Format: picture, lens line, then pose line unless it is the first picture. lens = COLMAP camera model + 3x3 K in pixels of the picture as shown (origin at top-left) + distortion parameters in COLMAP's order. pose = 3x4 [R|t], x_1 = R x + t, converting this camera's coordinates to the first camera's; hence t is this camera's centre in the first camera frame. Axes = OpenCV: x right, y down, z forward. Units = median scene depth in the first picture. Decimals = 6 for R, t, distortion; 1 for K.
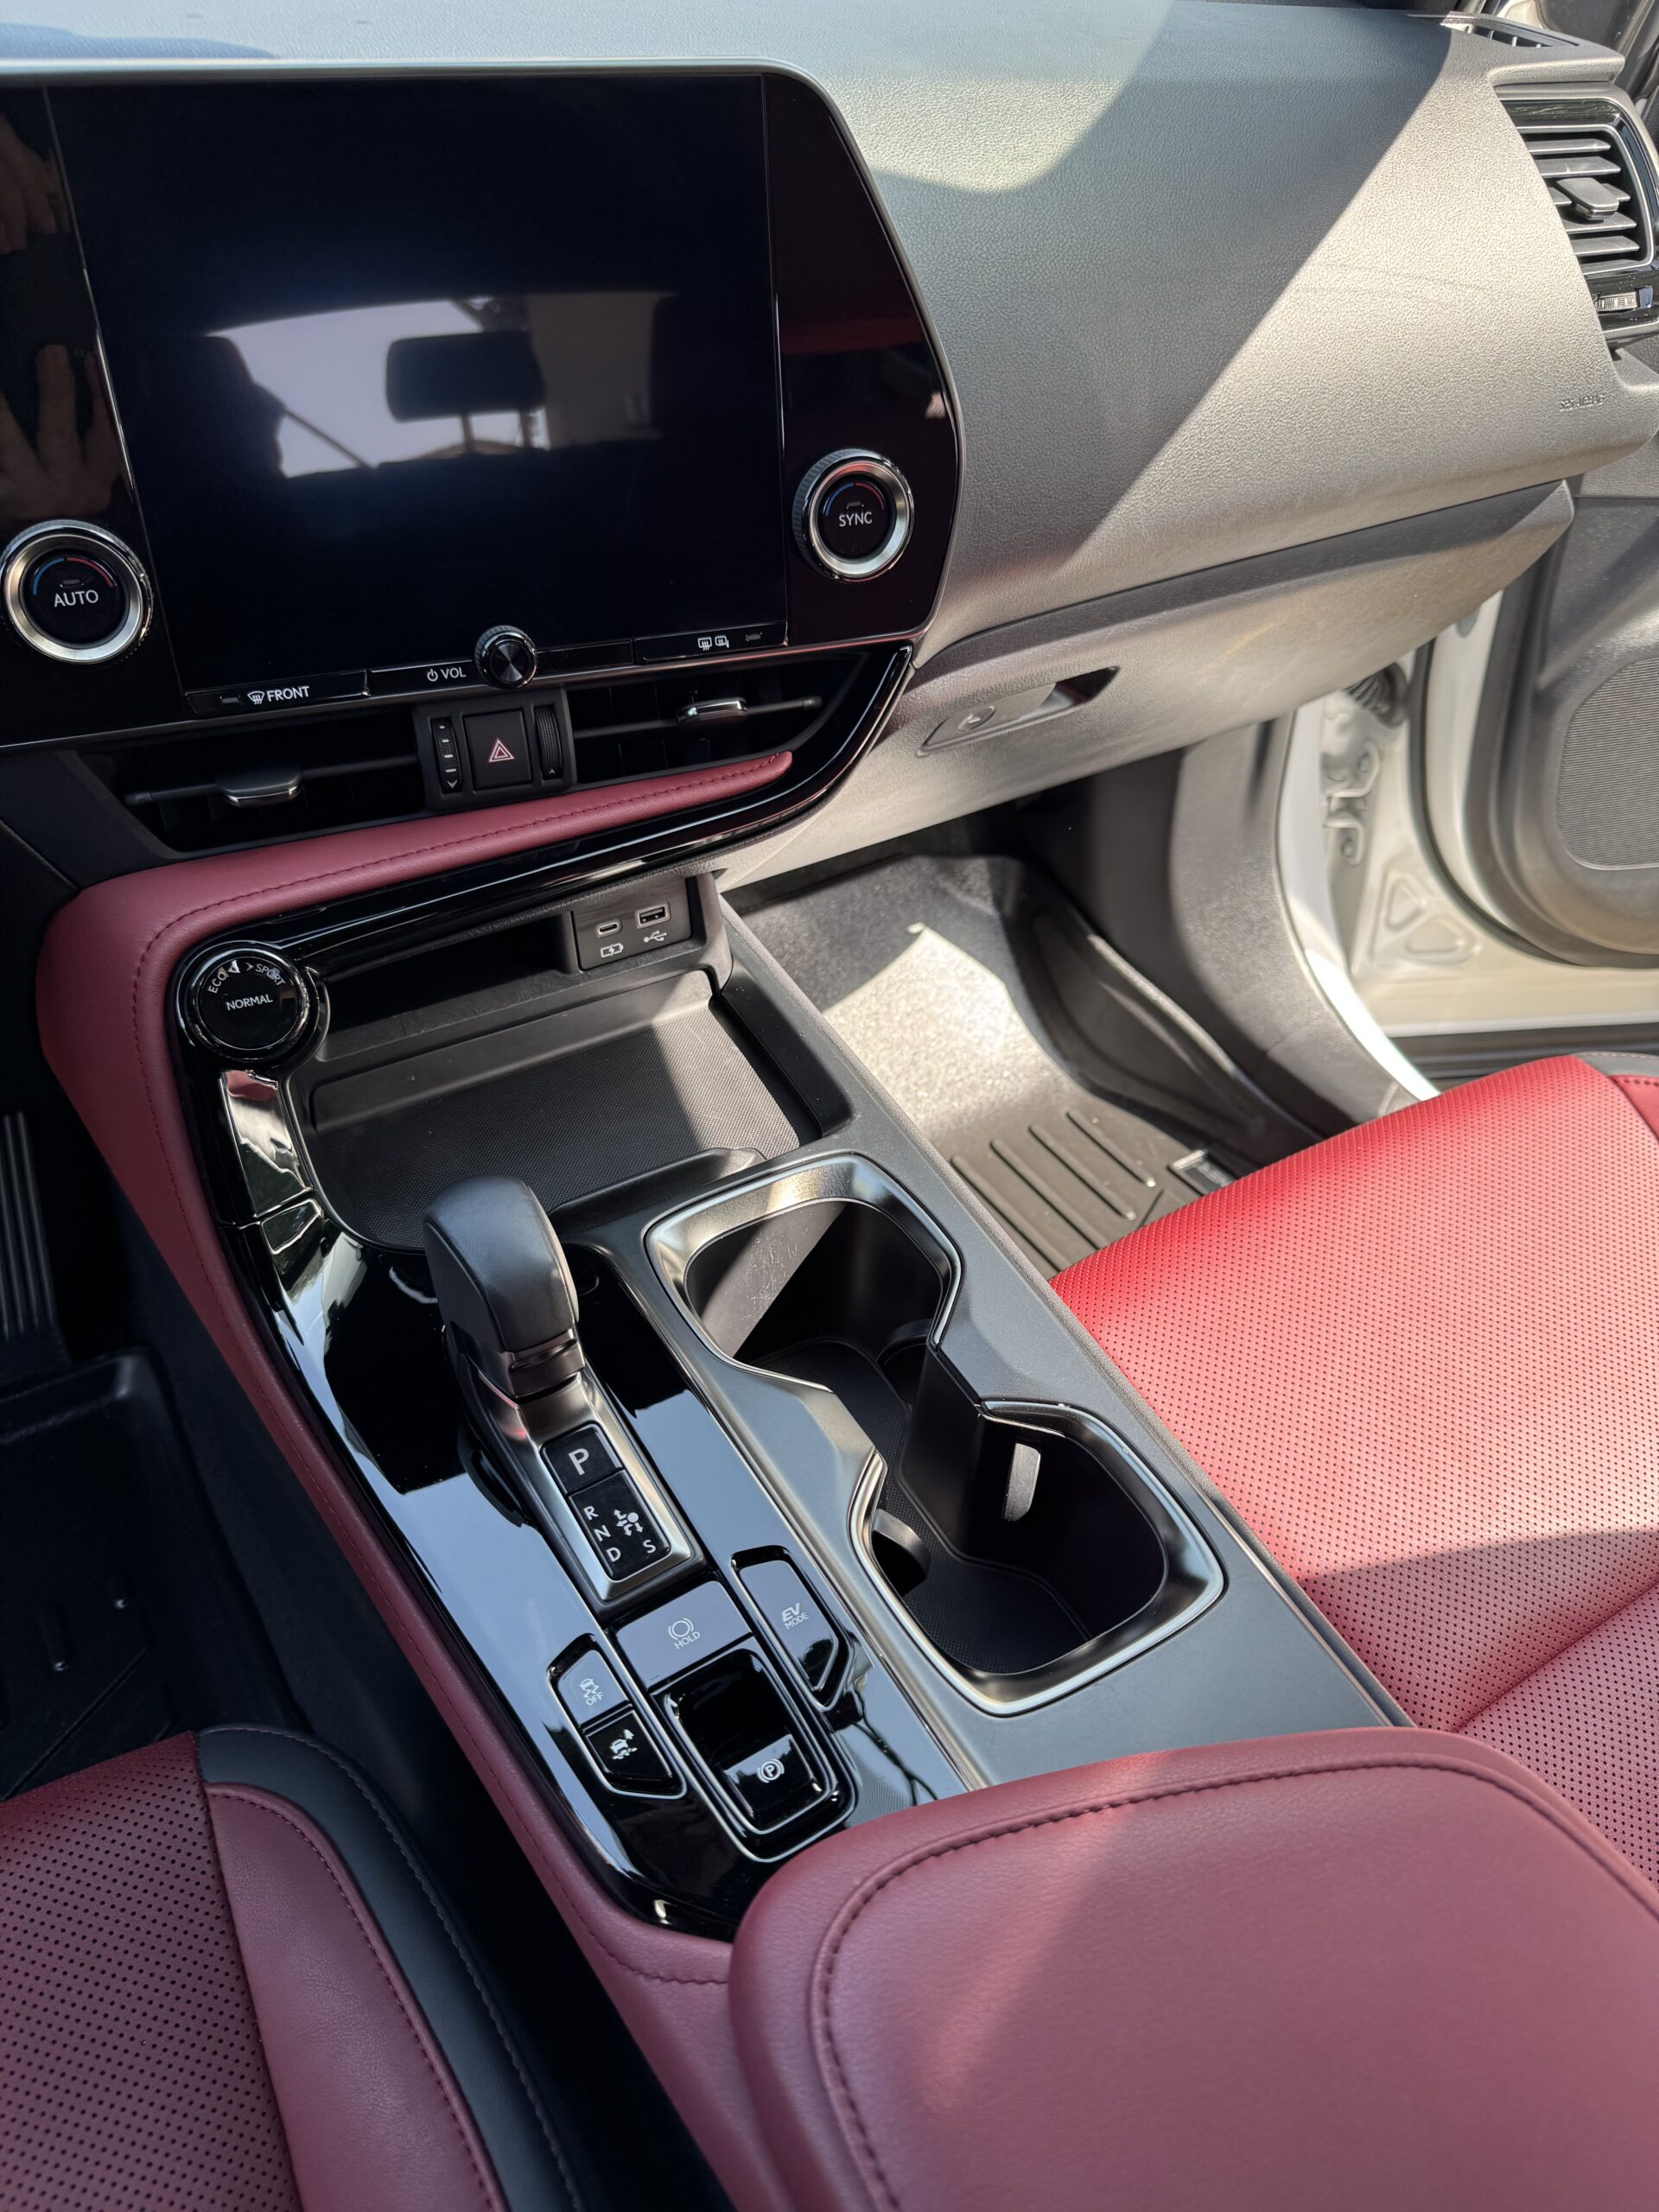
lens RADIAL K [[1543.9, 0, 828.7], [0, 1543.9, 1106.8], [0, 0, 1]] dist [0.003430, -0.018947]
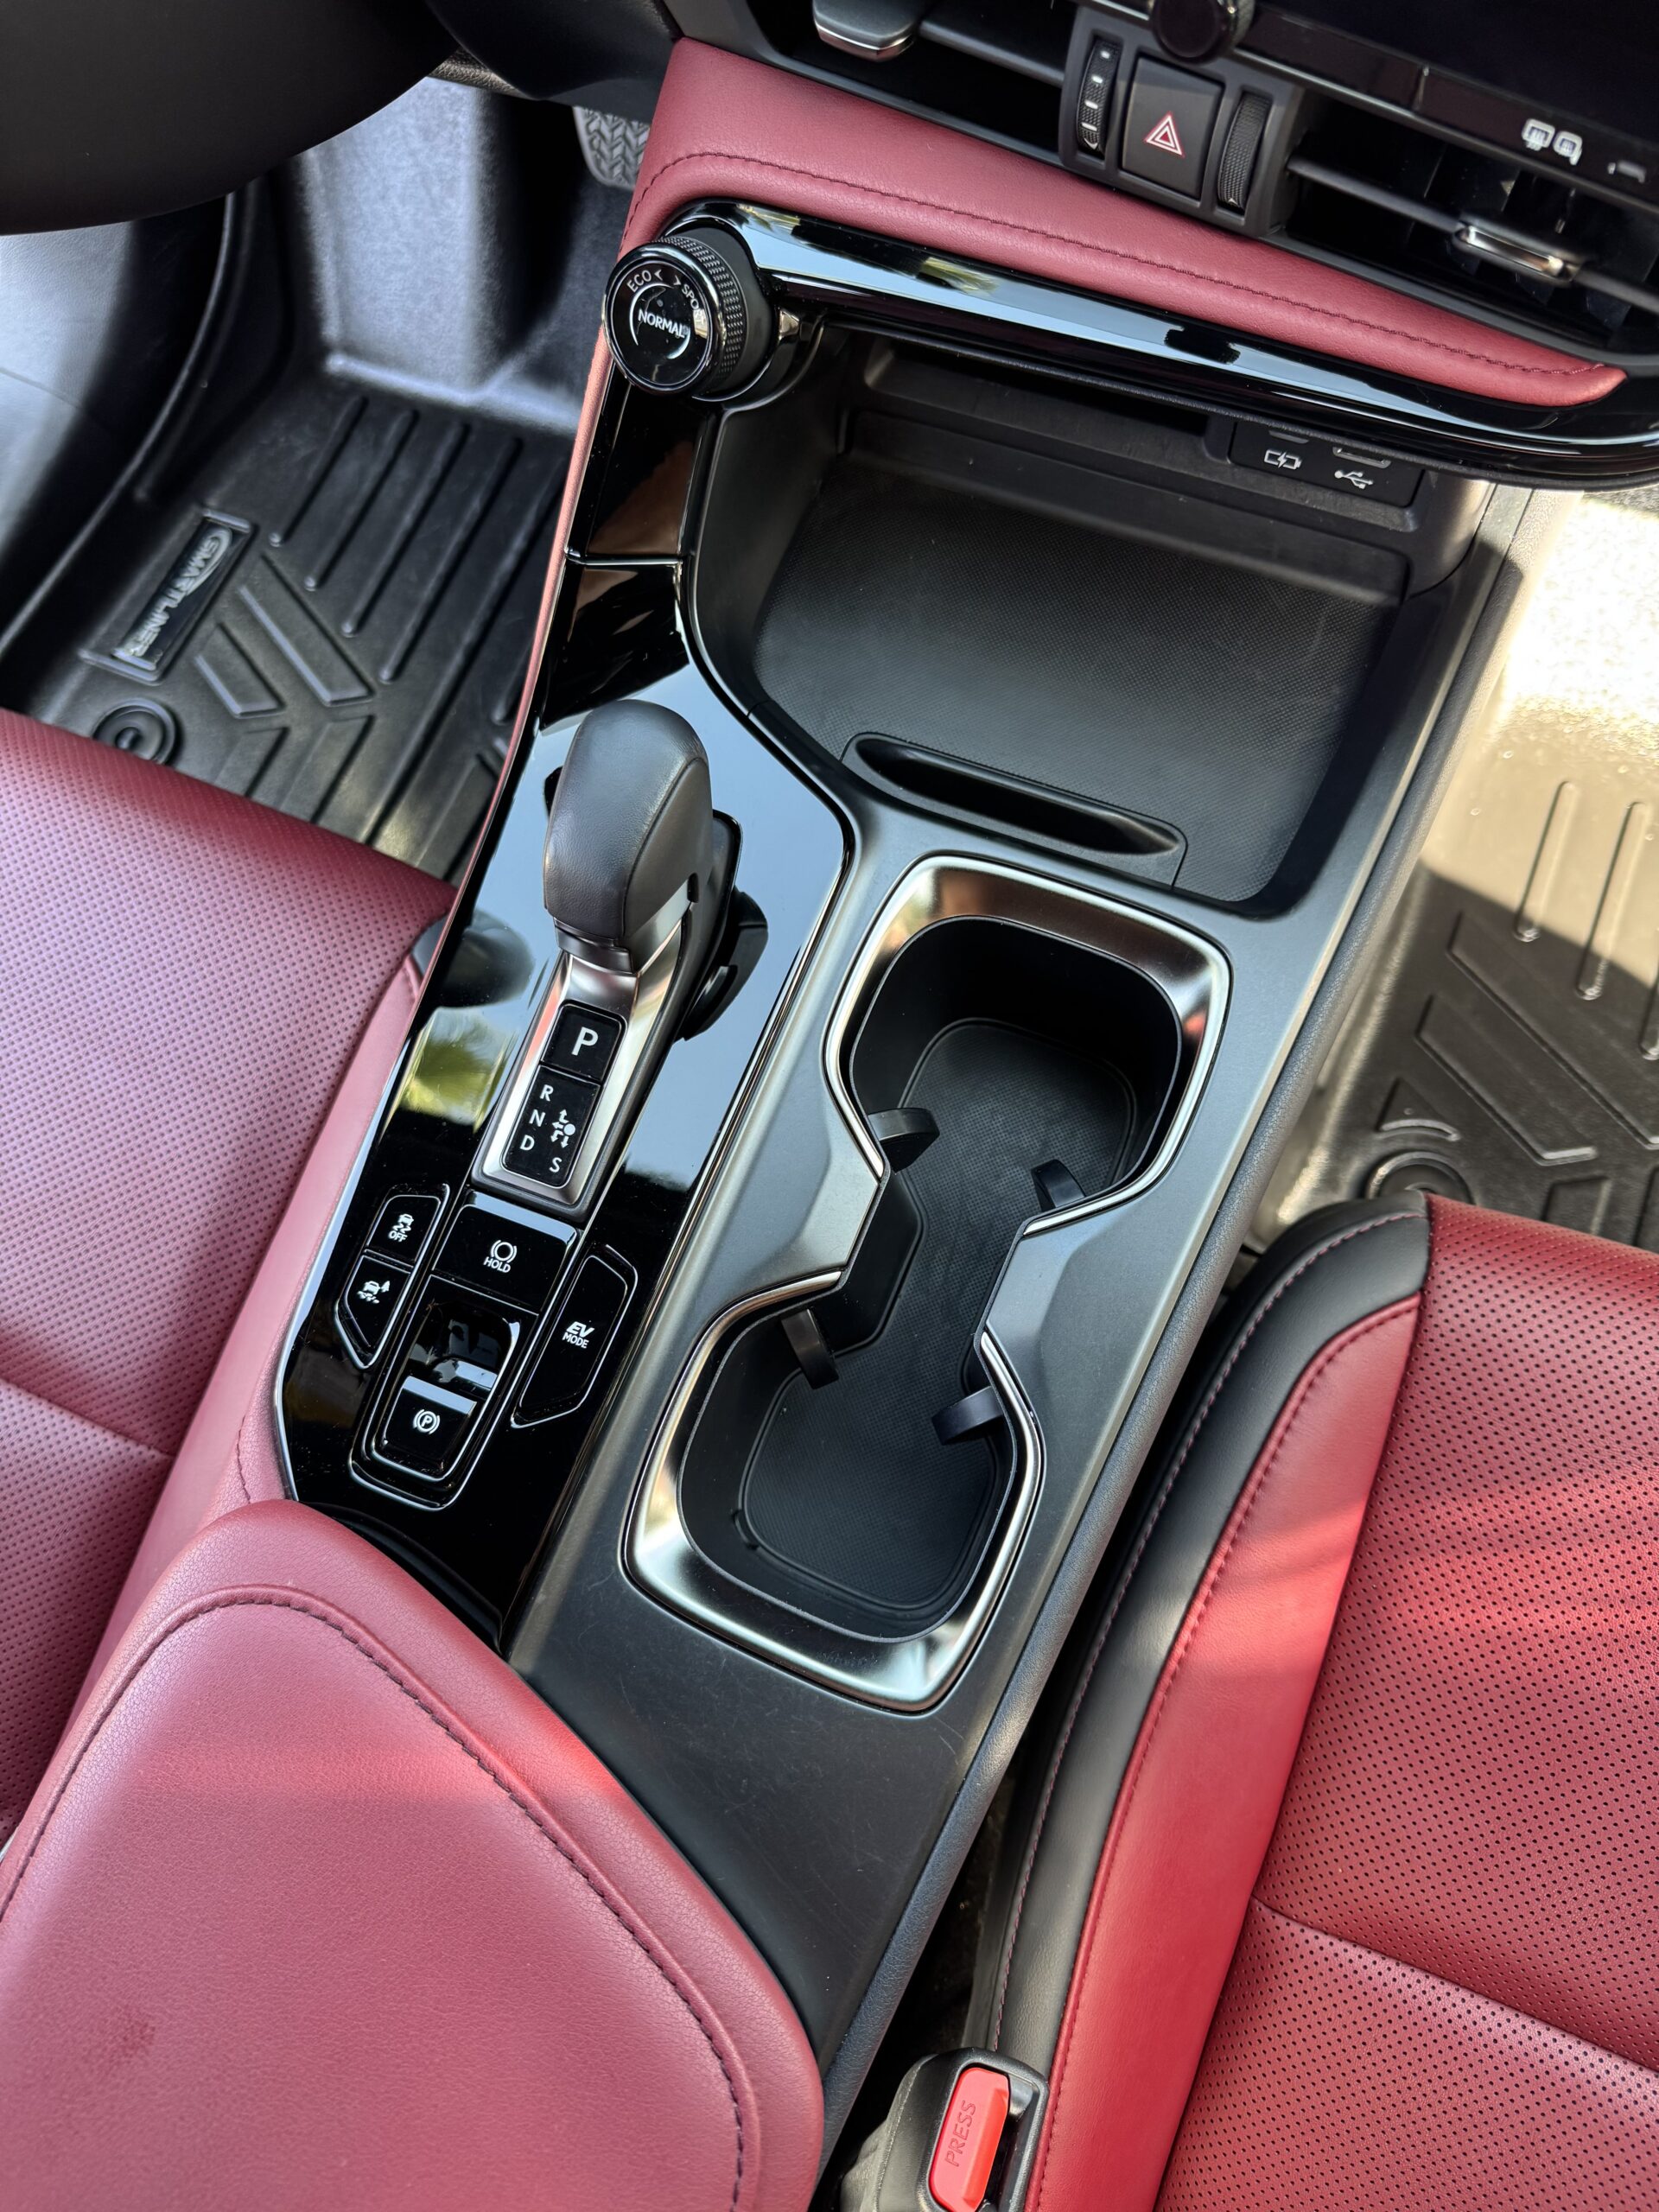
lens RADIAL K [[1543.9, 0, 831.4], [0, 1543.9, 1112.9], [0, 0, 1]] dist [0.003430, -0.018947]
pose [[0.584473, 0.749164, -0.311680, 0.234315], [-0.422520, 0.608933, 0.671325, -0.408115], [0.692725, -0.260680, 0.672442, 0.442707]]
